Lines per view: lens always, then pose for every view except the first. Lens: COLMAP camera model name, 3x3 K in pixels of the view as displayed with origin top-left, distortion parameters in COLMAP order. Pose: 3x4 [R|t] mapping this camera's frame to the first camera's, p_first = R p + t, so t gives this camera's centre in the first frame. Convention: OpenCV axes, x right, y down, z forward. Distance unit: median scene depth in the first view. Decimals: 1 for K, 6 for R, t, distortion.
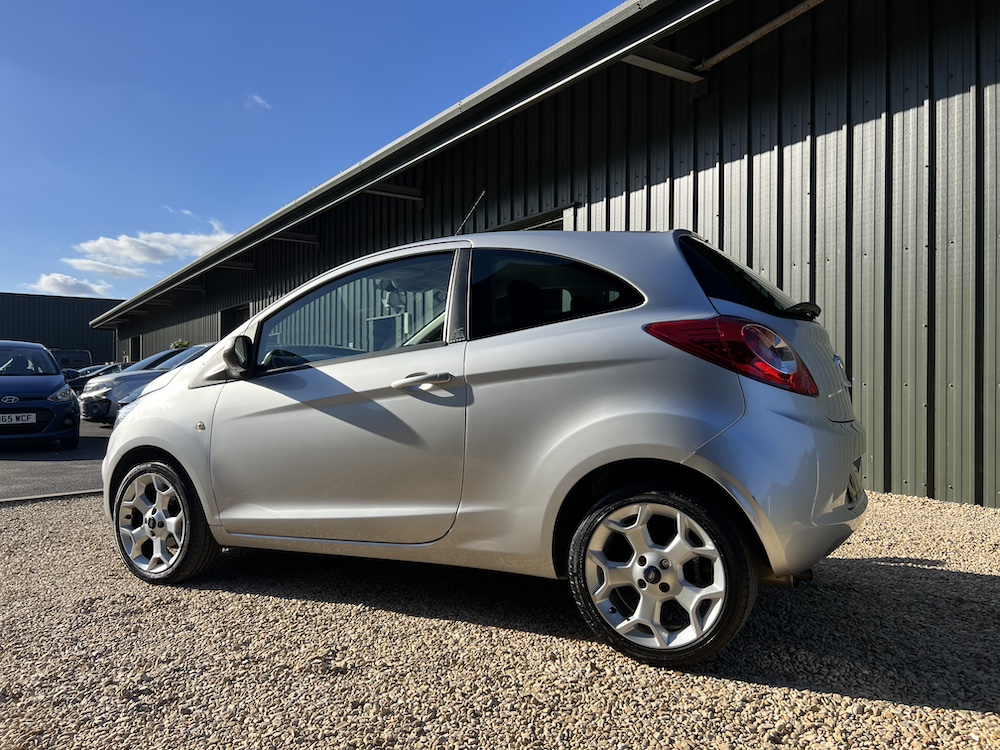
lens RADIAL K [[764.2, 0, 506.7], [0, 764.2, 384.1], [0, 0, 1]] dist [0.042525, -0.047684]
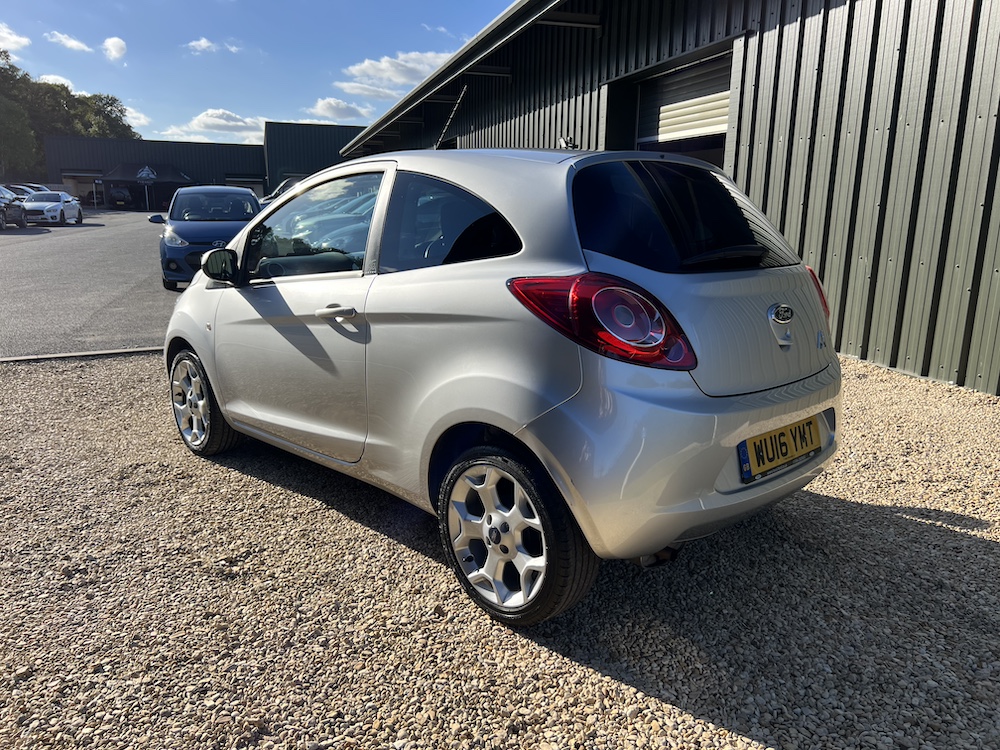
lens RADIAL K [[764.2, 0, 501.1], [0, 764.2, 378.4], [0, 0, 1]] dist [0.042525, -0.047684]
pose [[0.948700, 0.081822, -0.305408, 0.454980], [-0.013058, 0.975250, 0.220718, -0.160575], [0.315909, -0.205407, 0.926288, 0.113386]]
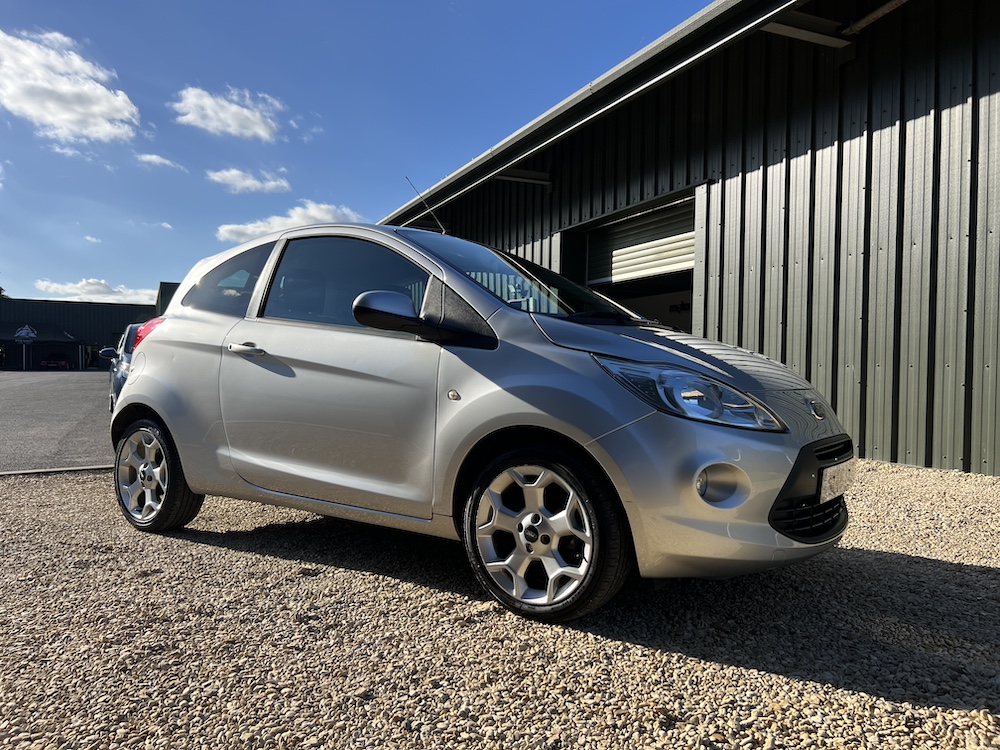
lens RADIAL K [[764.2, 0, 497.3], [0, 764.2, 389.0], [0, 0, 1]] dist [0.042525, -0.047684]
pose [[0.984919, 0.013704, -0.172471, -0.009860], [-0.009608, 0.999652, 0.024562, 0.027298], [0.172748, -0.022535, 0.984708, -0.054071]]
